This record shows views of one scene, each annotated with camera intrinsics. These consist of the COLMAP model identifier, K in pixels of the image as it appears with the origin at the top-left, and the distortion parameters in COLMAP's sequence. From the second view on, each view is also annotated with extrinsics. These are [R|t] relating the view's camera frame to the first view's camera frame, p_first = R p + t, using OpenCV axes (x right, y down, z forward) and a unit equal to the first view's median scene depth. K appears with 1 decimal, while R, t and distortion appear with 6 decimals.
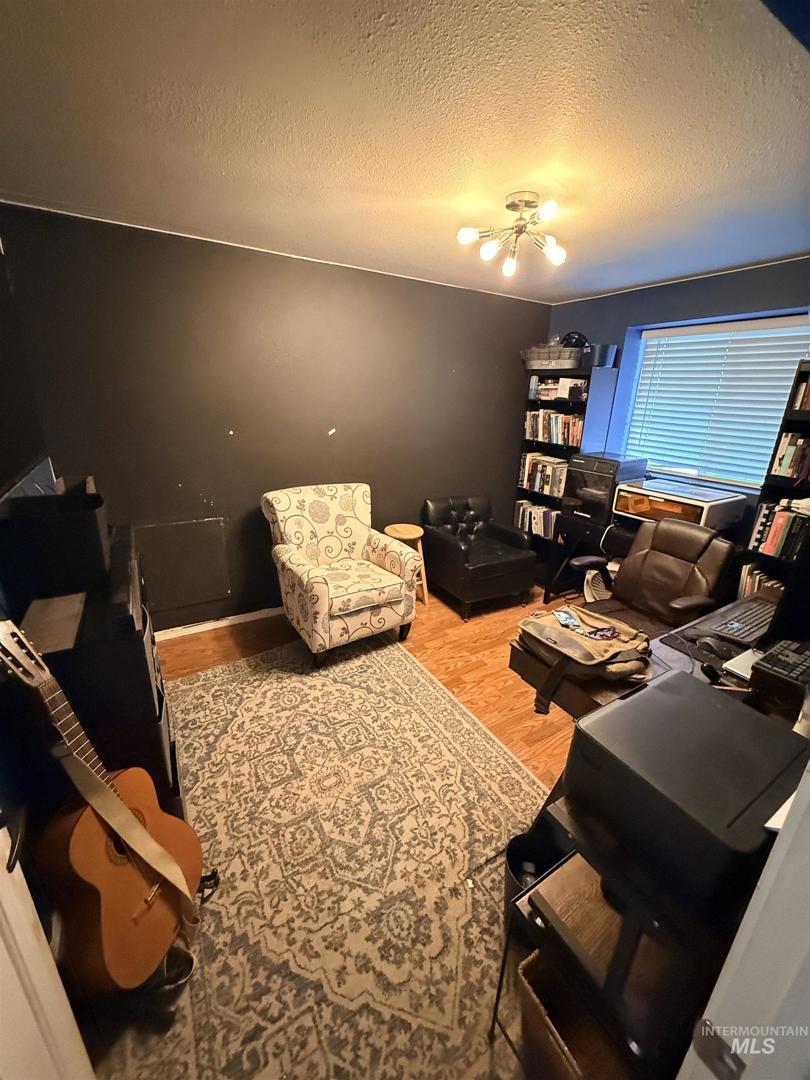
lens RADIAL K [[433.5, 0, 405.0], [0, 433.5, 540.0], [0, 0, 1]] dist [0.000290, 0.000032]
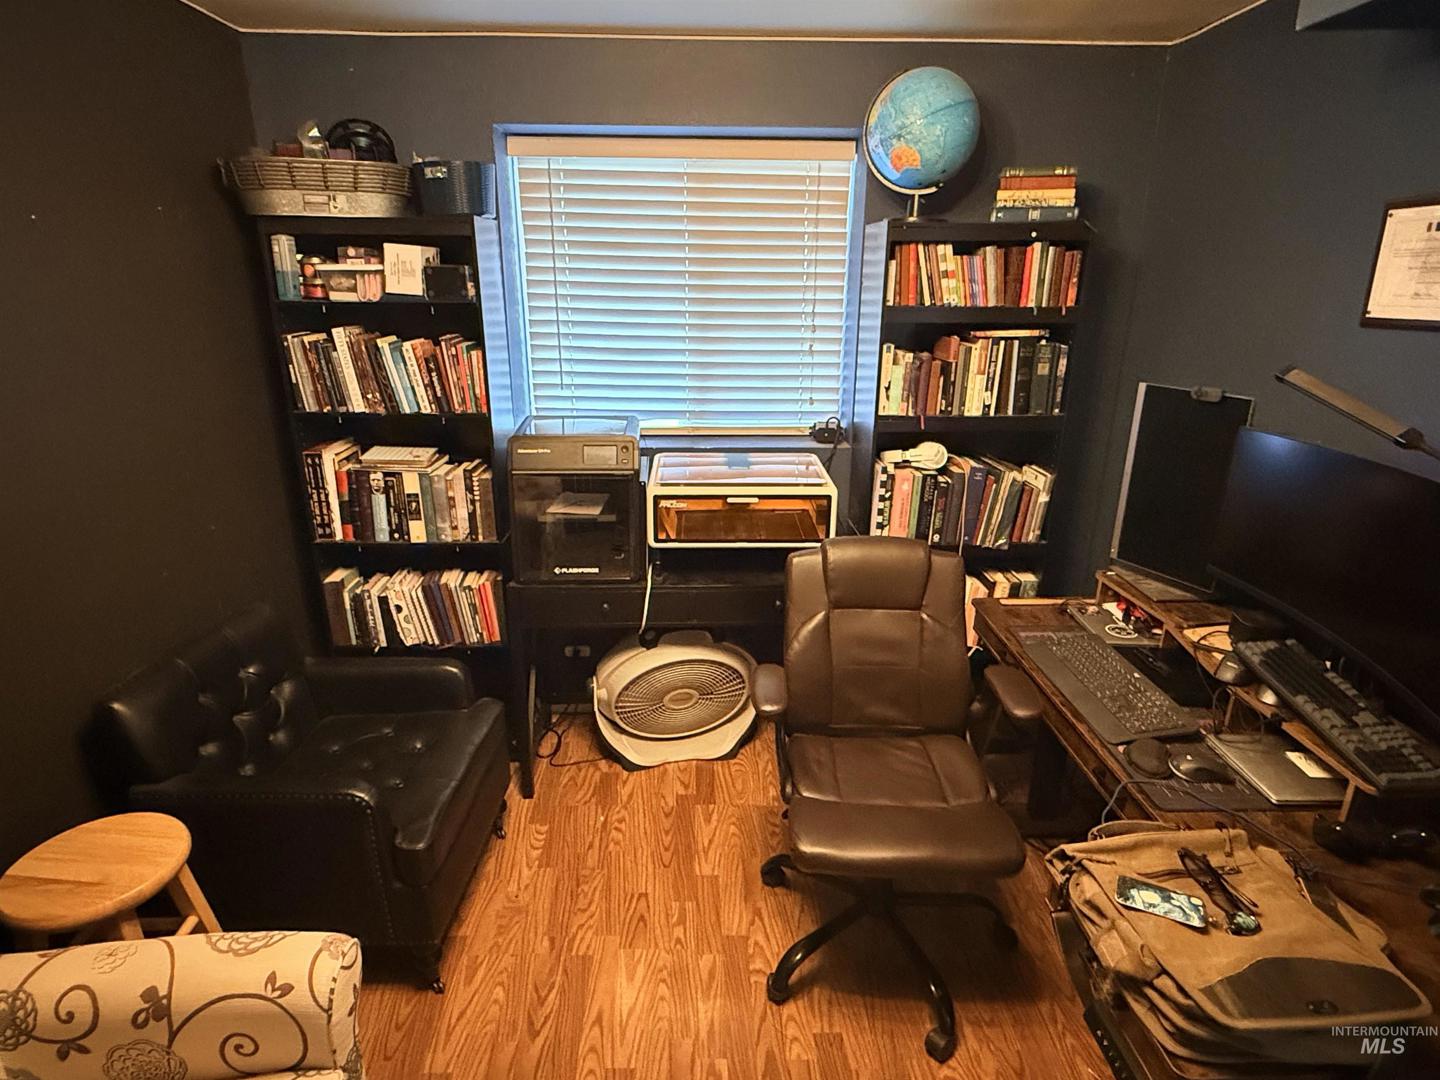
lens RADIAL K [[817.5, 0, 720.0], [0, 817.5, 540.0], [0, 0, 1]] dist [0.000641, 0.000178]
pose [[0.487956, -0.302887, 0.818632, -0.146899], [0.287898, 0.941229, 0.176641, -0.167161], [-0.824023, 0.149489, 0.546479, 0.399019]]
